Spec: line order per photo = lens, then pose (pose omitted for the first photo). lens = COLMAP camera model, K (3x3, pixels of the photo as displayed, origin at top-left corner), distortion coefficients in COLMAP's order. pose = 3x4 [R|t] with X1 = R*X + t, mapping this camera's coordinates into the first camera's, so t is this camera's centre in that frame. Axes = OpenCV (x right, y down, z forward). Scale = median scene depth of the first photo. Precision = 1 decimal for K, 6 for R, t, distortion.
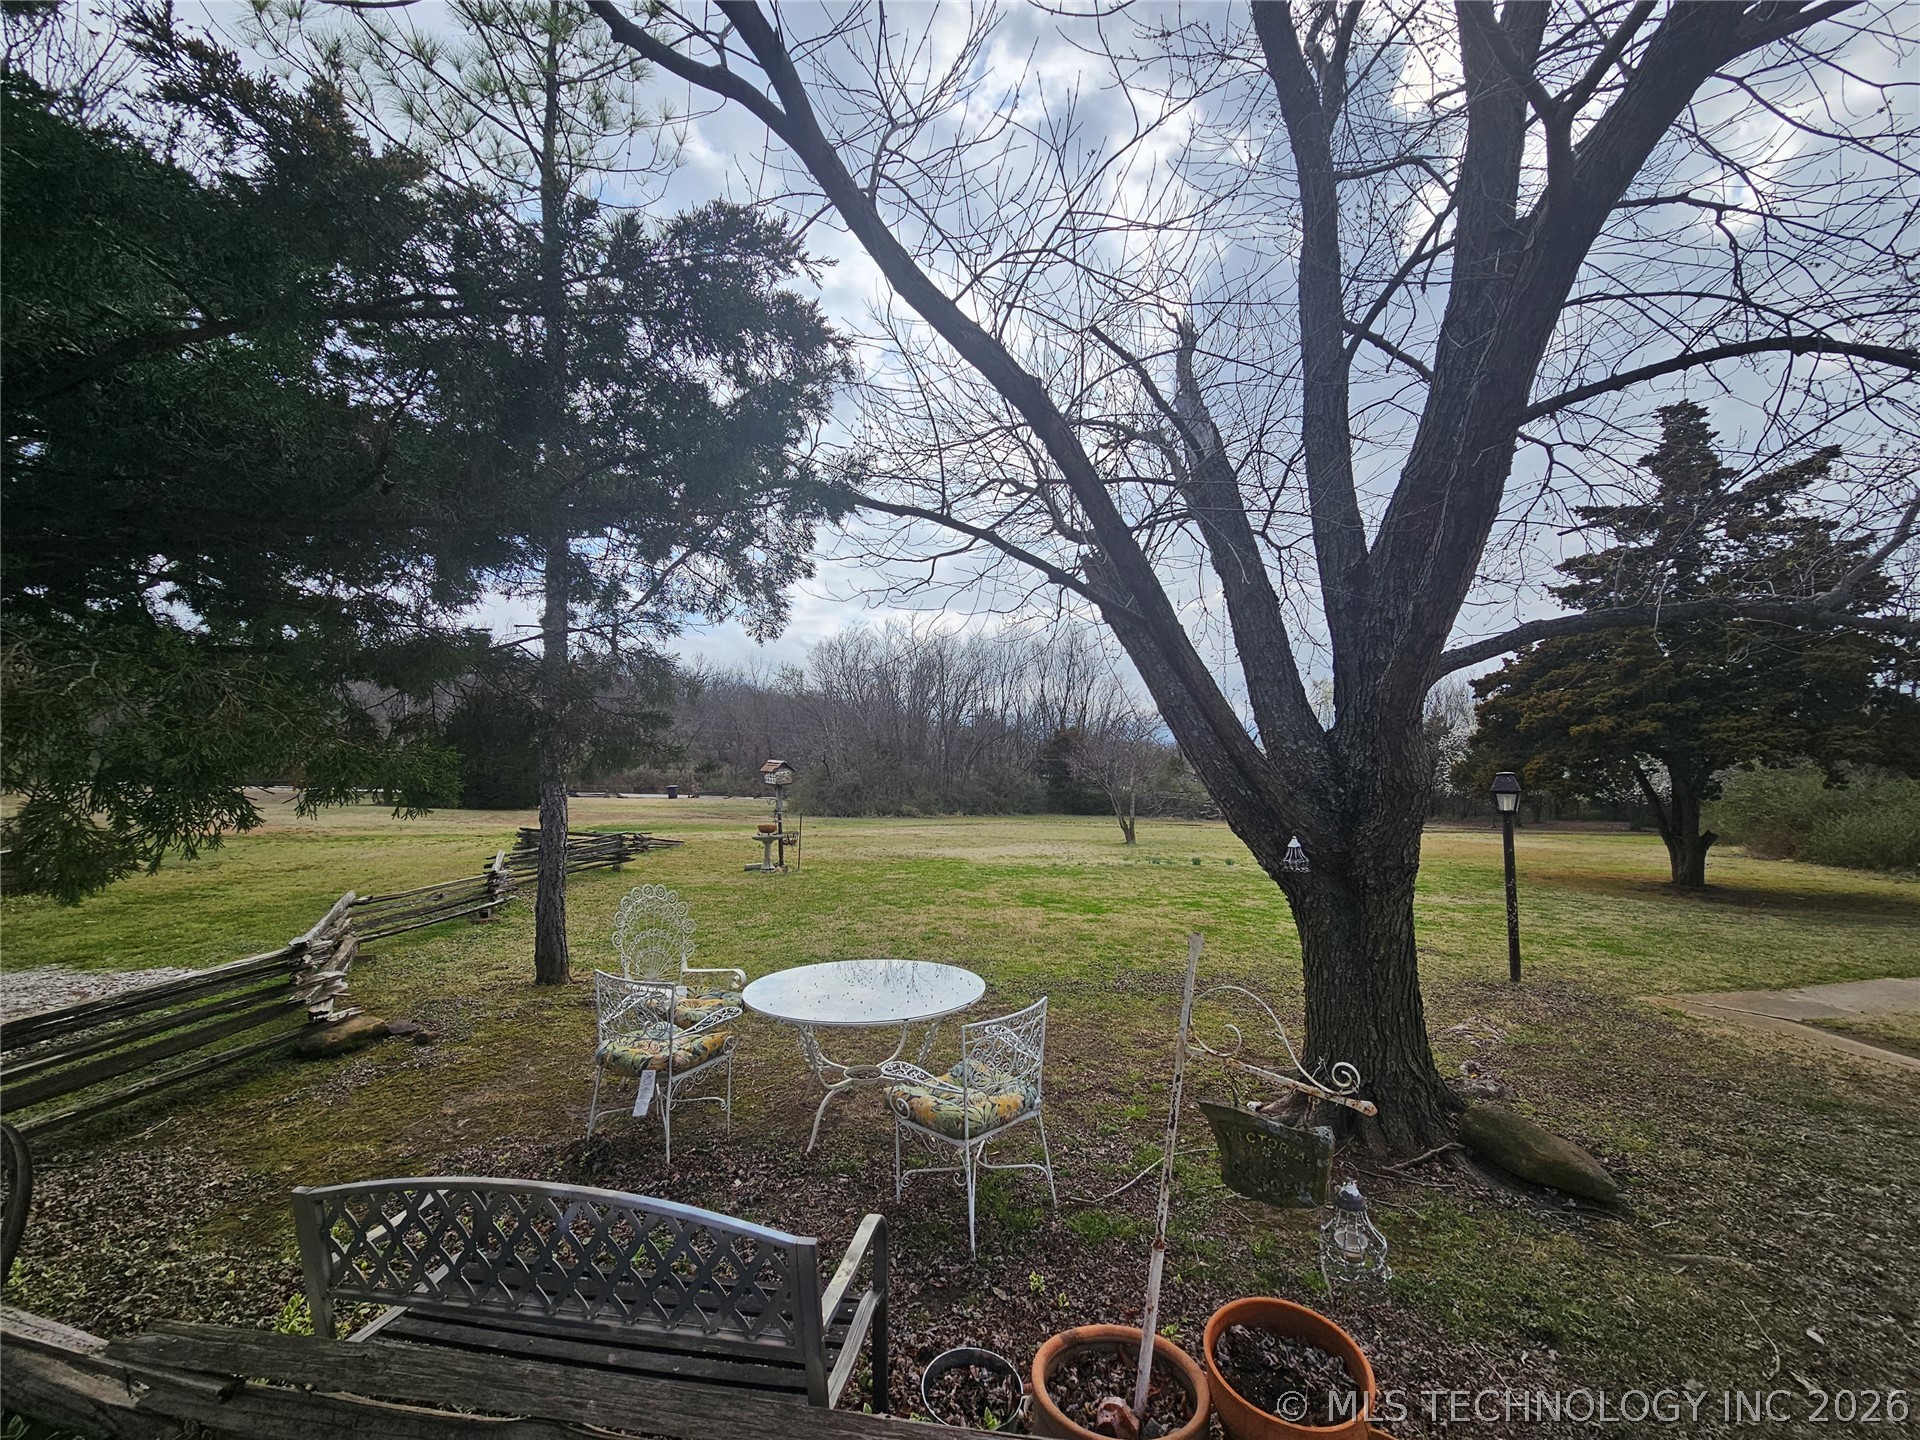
lens RADIAL K [[771.4, 0, 960.0], [0, 771.4, 720.0], [0, 0, 1]] dist [-0.000170, 0.000006]
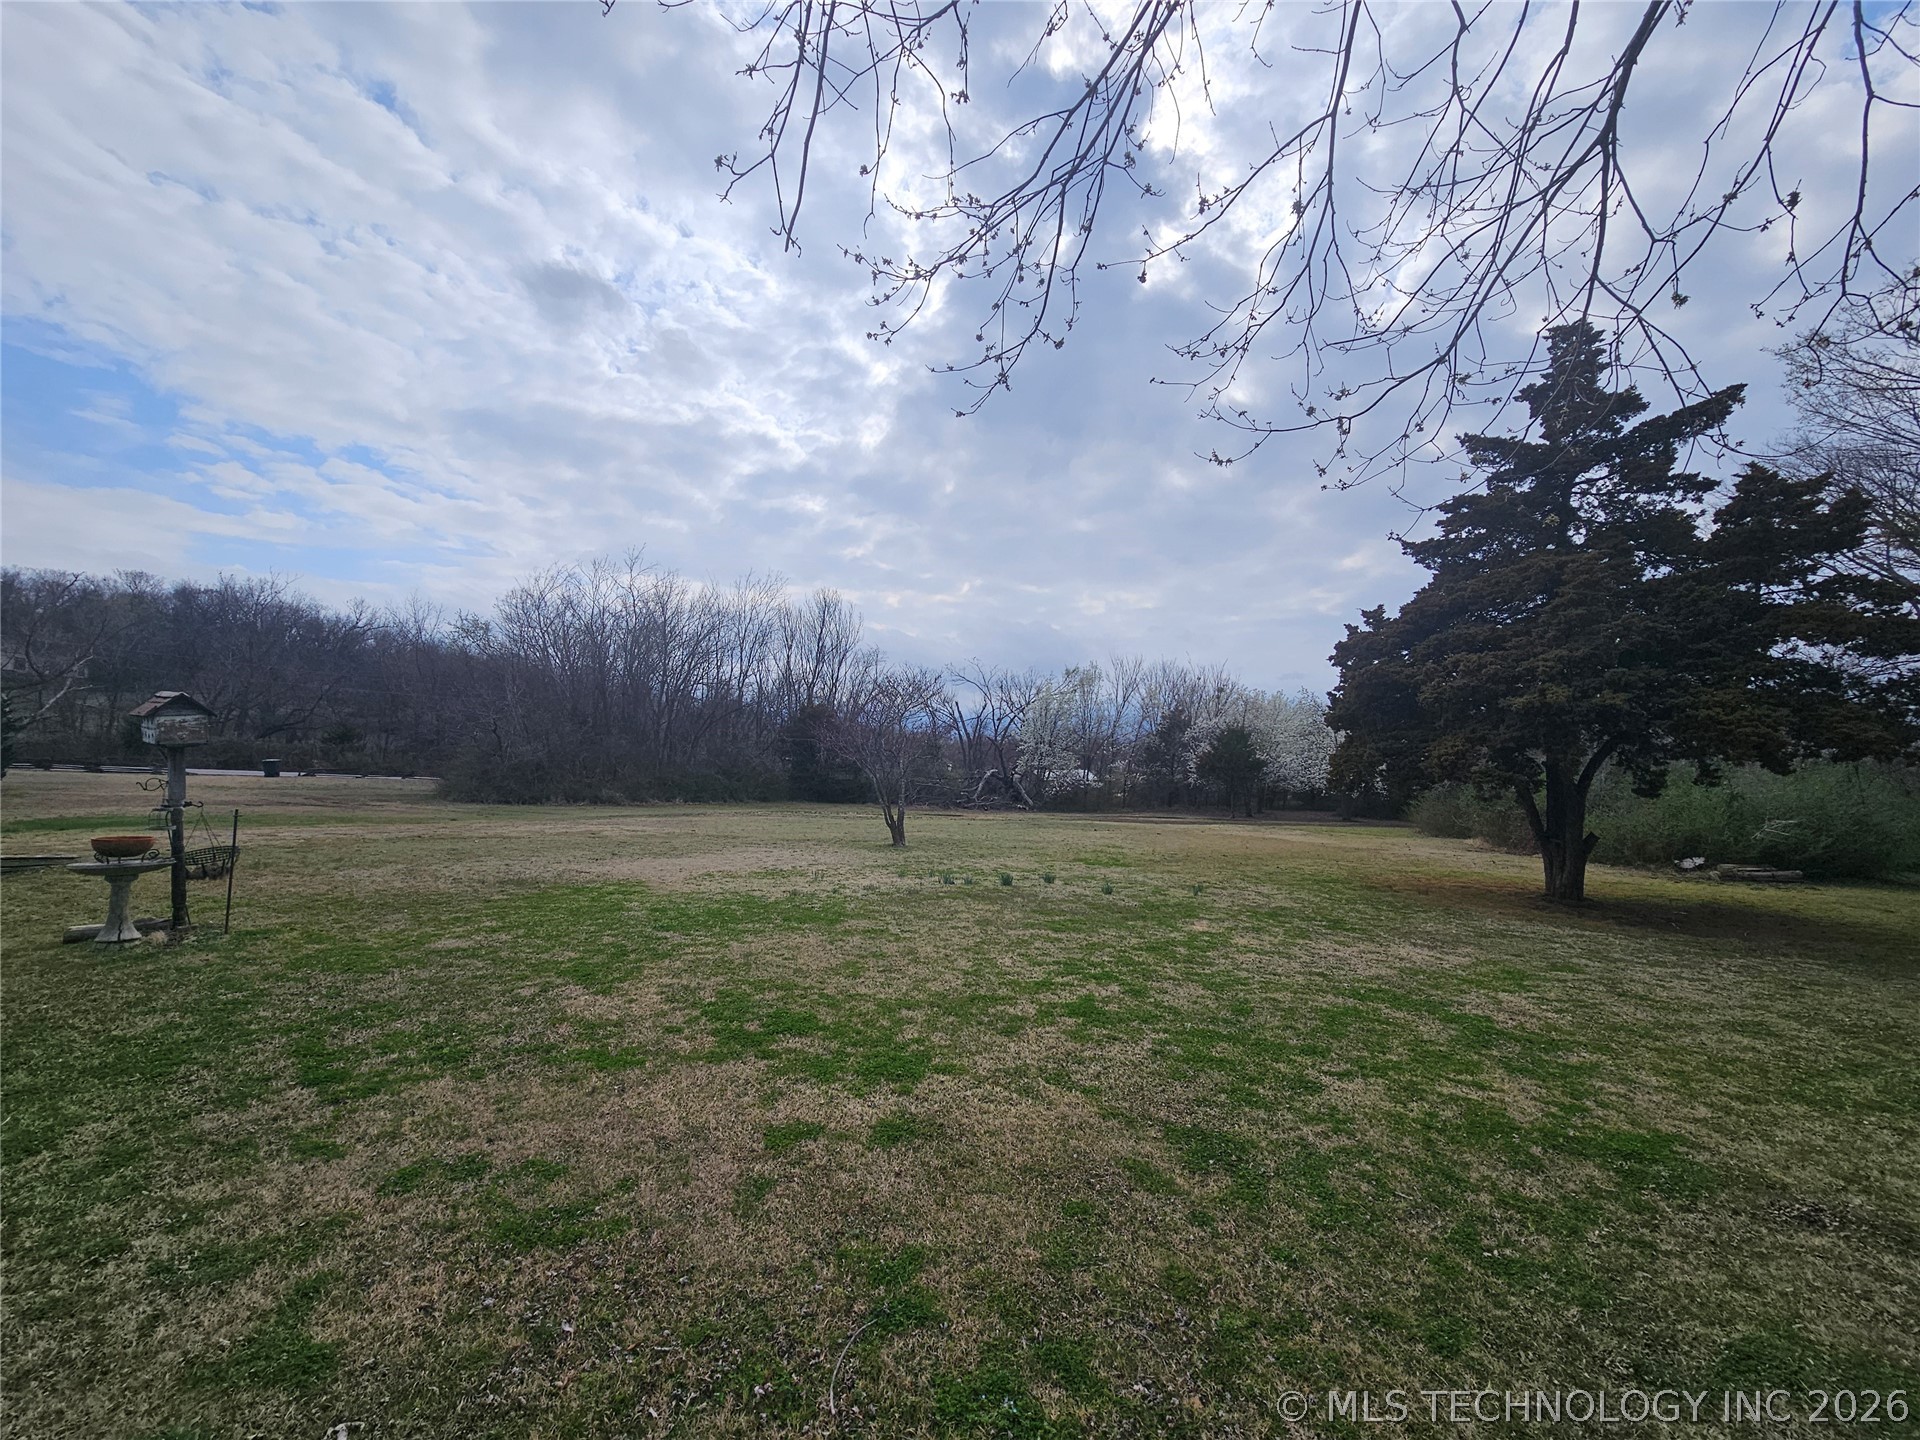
lens RADIAL K [[771.4, 0, 960.0], [0, 771.4, 720.0], [0, 0, 1]] dist [-0.000170, 0.000006]
pose [[0.946157, 0.039361, 0.321307, 0.018281], [-0.045516, 0.998896, 0.011663, 0.015421], [-0.320493, -0.025659, 0.946903, 0.155271]]
